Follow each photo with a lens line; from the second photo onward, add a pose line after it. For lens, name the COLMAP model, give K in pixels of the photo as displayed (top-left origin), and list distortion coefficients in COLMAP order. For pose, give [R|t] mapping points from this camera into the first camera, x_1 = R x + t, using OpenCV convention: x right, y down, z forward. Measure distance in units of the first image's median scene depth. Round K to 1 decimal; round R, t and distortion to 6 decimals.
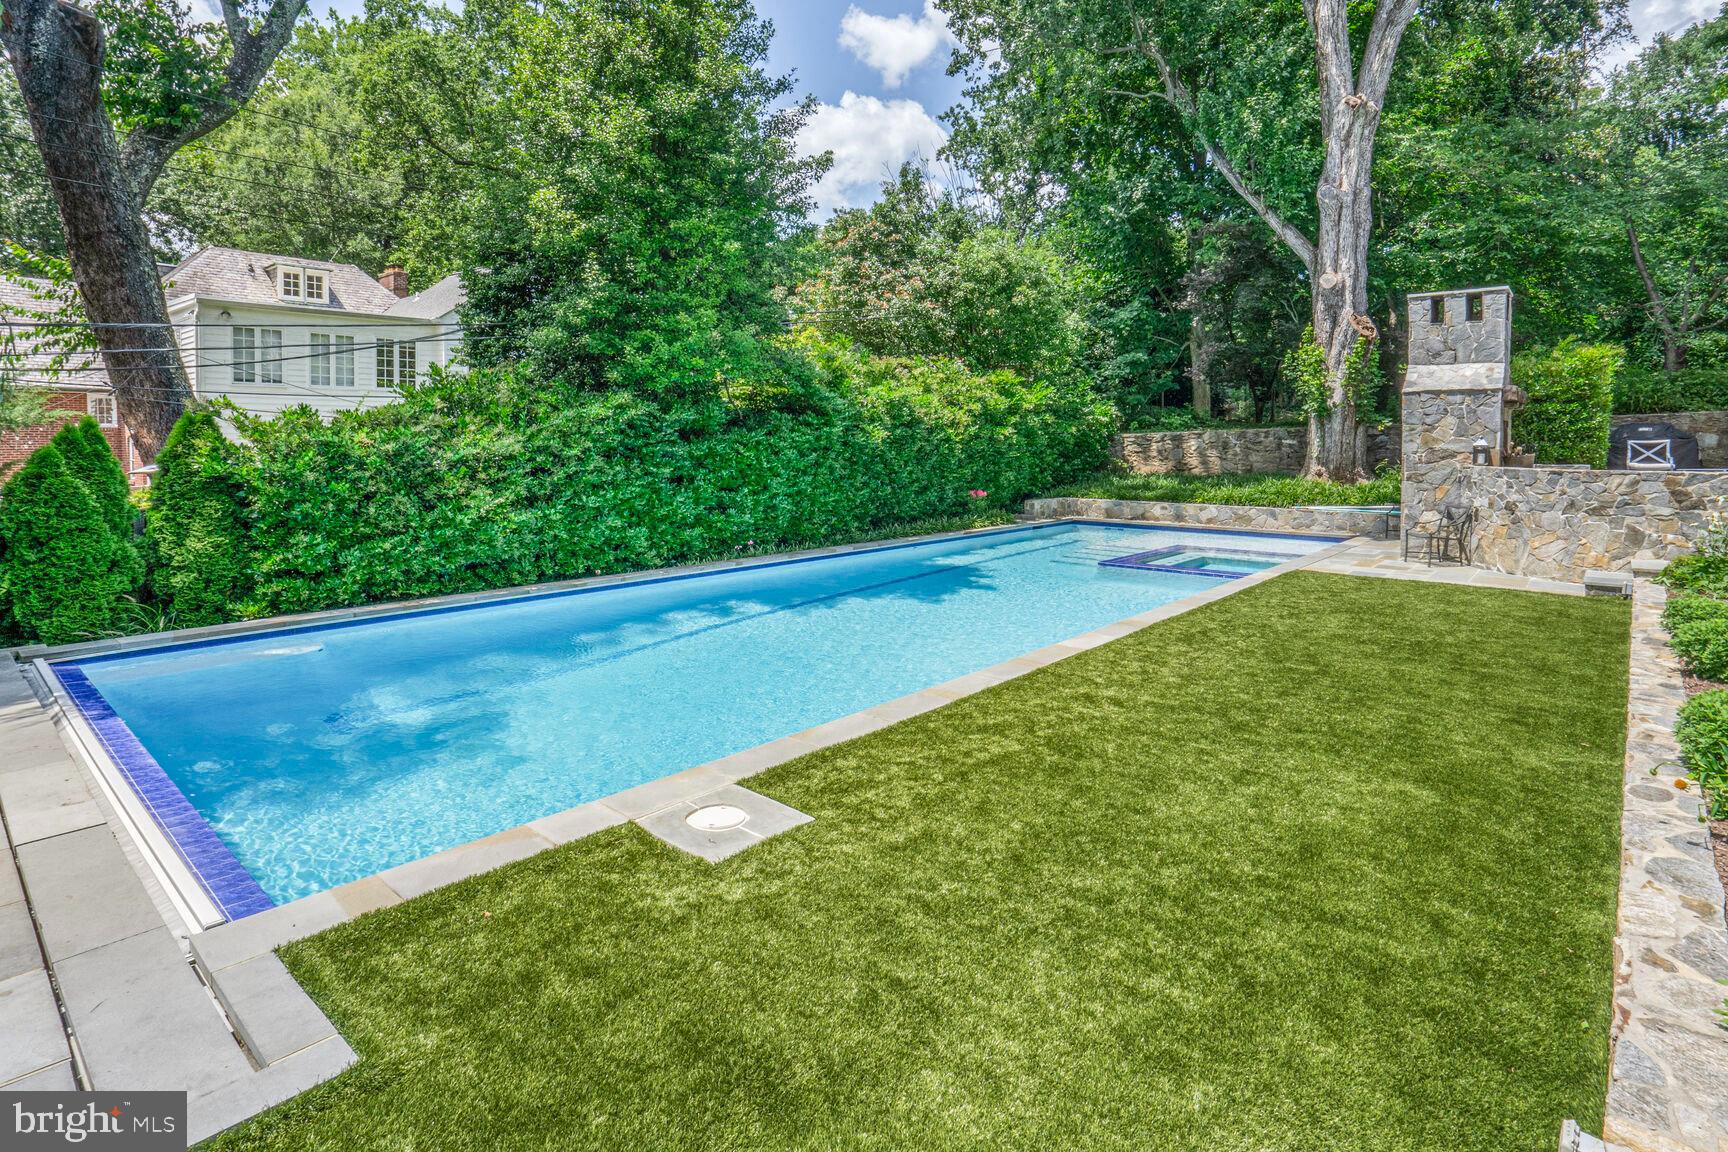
lens RADIAL K [[898.2, 0, 846.8], [0, 898.2, 468.6], [0, 0, 1]] dist [-0.033944, 0.006792]
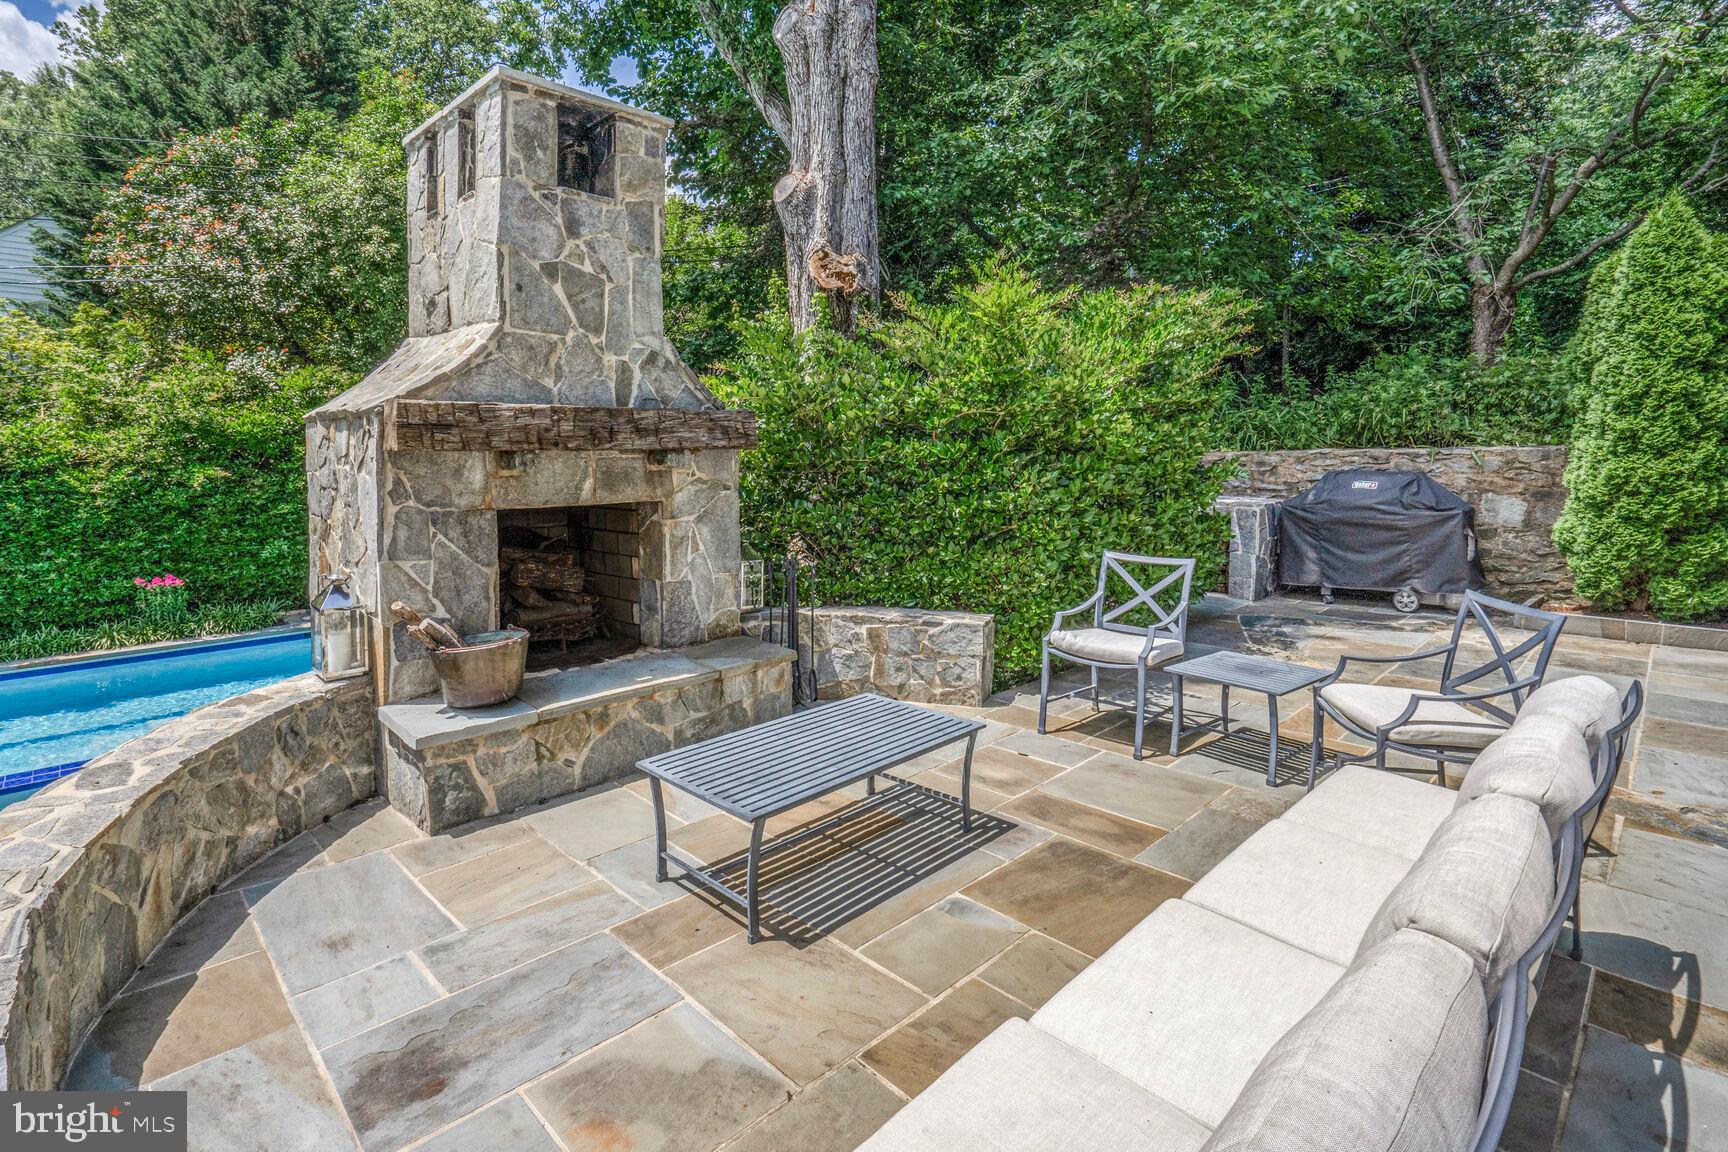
lens RADIAL K [[819.7, 0, 873.6], [0, 819.7, 489.5], [0, 0, 1]] dist [-0.043516, 0.011753]
pose [[0.997188, 0.005252, -0.074763, 0.641375], [-0.002485, 0.999310, 0.037055, -0.052356], [0.074906, -0.036765, 0.996513, 0.526685]]
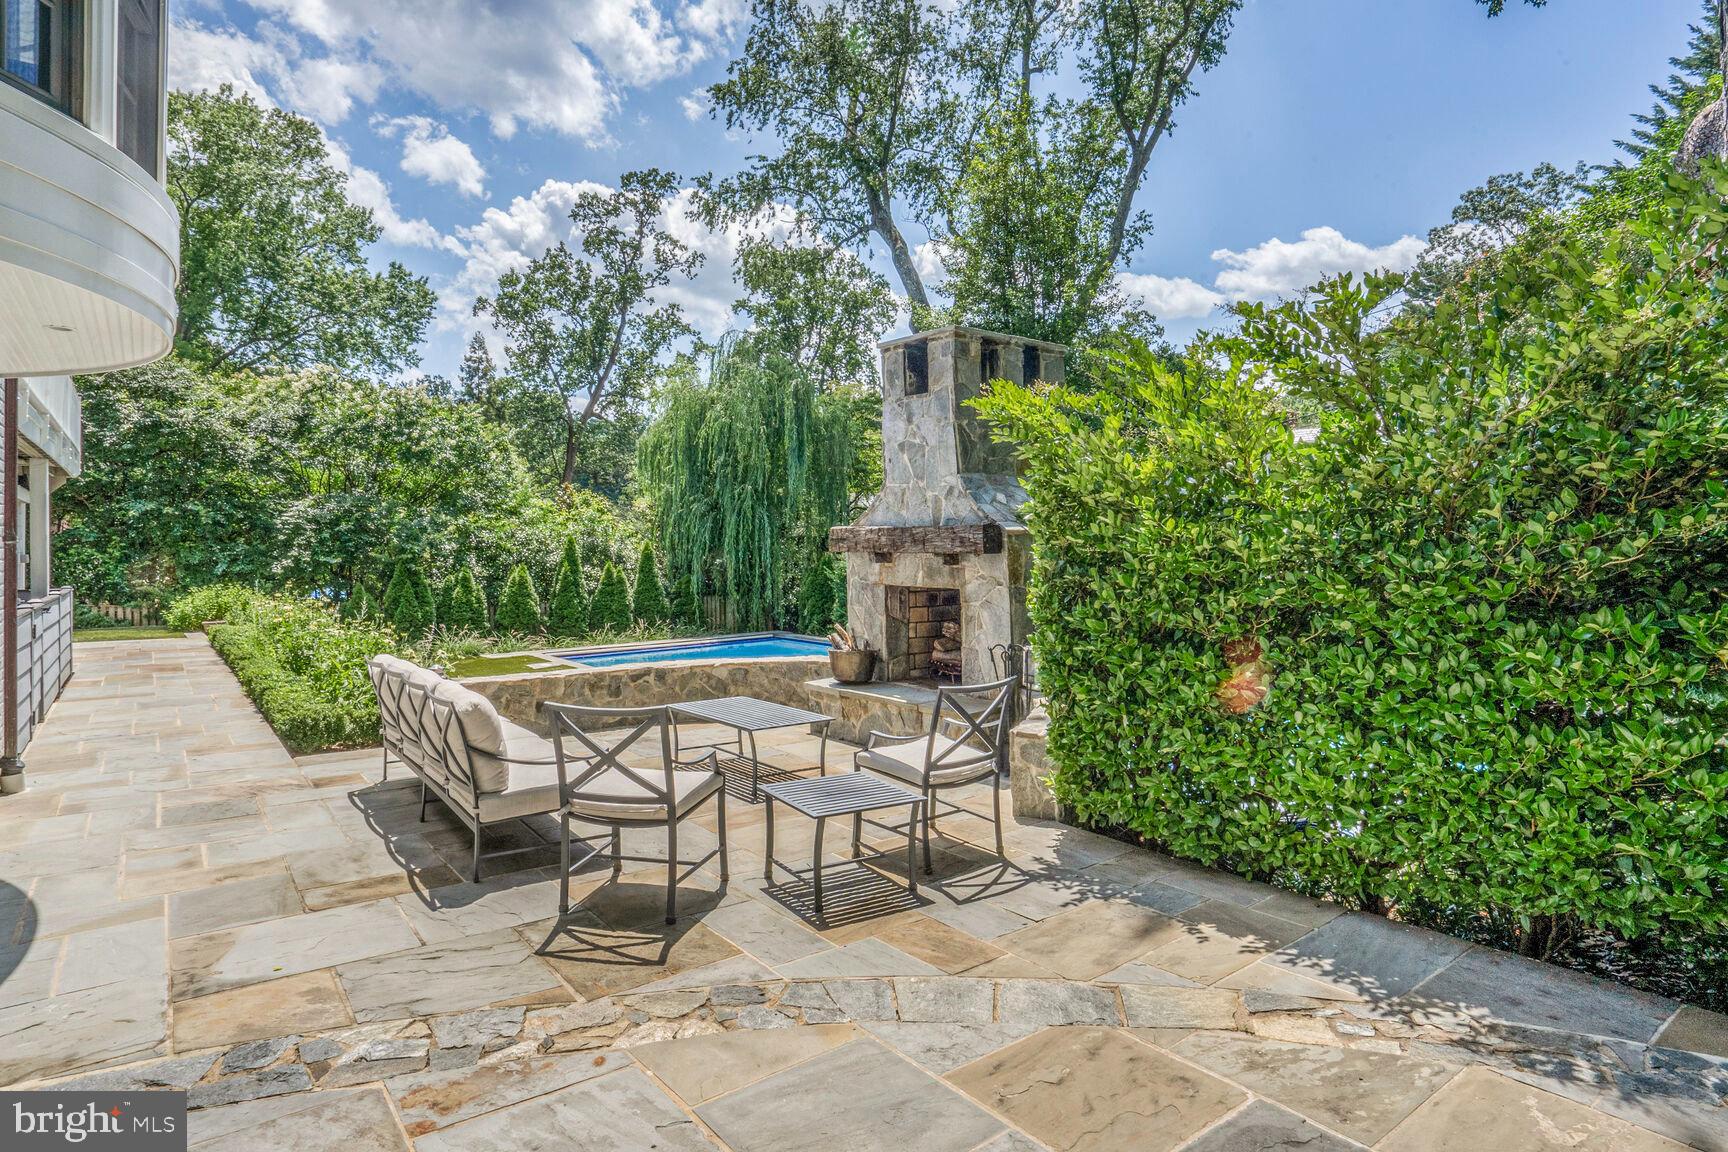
lens RADIAL K [[947.5, 0, 884.7], [0, 947.5, 547.9], [0, 0, 1]] dist [-0.036623, 0.003806]
pose [[-0.170308, 0.004682, -0.985380, 0.954848], [-0.016154, 0.999841, 0.007542, -0.059581], [0.985259, 0.017202, -0.170205, 0.795474]]
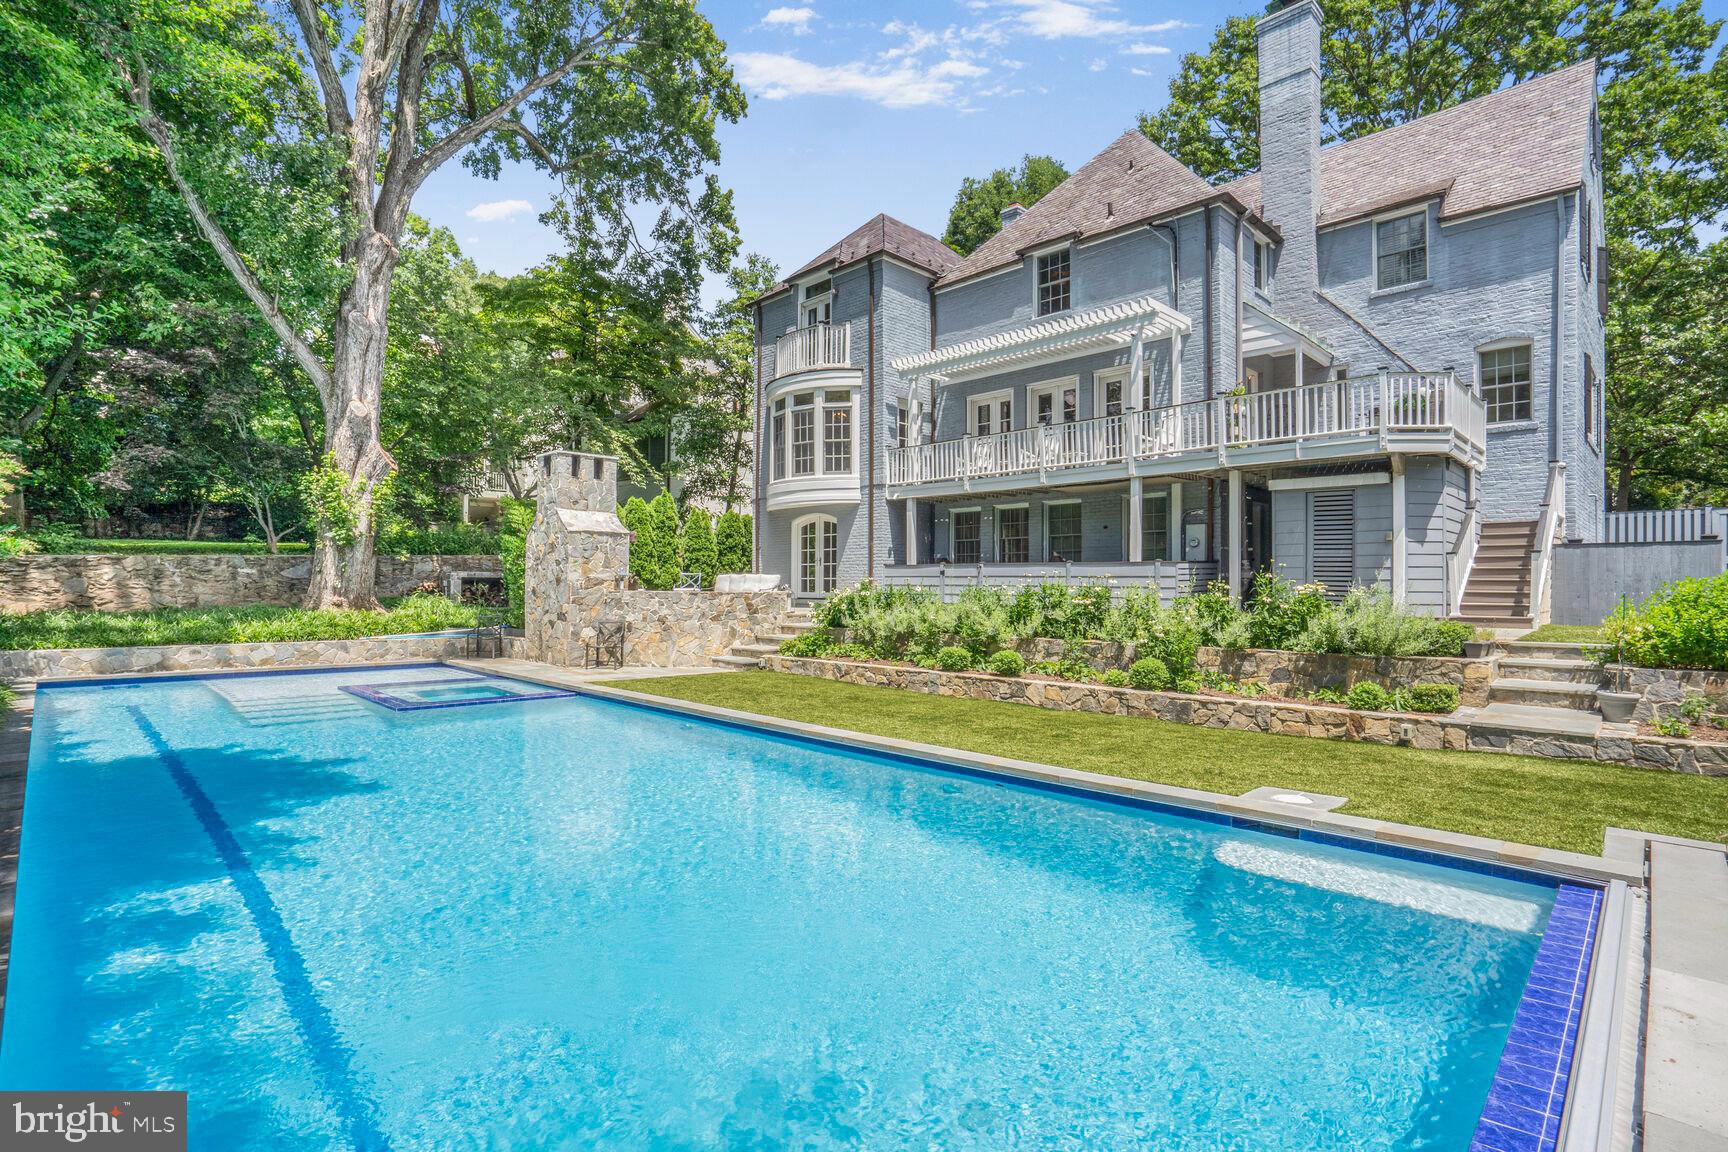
lens RADIAL K [[819.7, 0, 878.2], [0, 819.7, 587.1], [0, 0, 1]] dist [-0.043516, 0.011753]
pose [[0.044205, -0.008500, 0.998986, -0.341341], [0.022156, 0.999726, 0.007526, -0.006125], [-0.998777, 0.021801, 0.044381, 0.394711]]
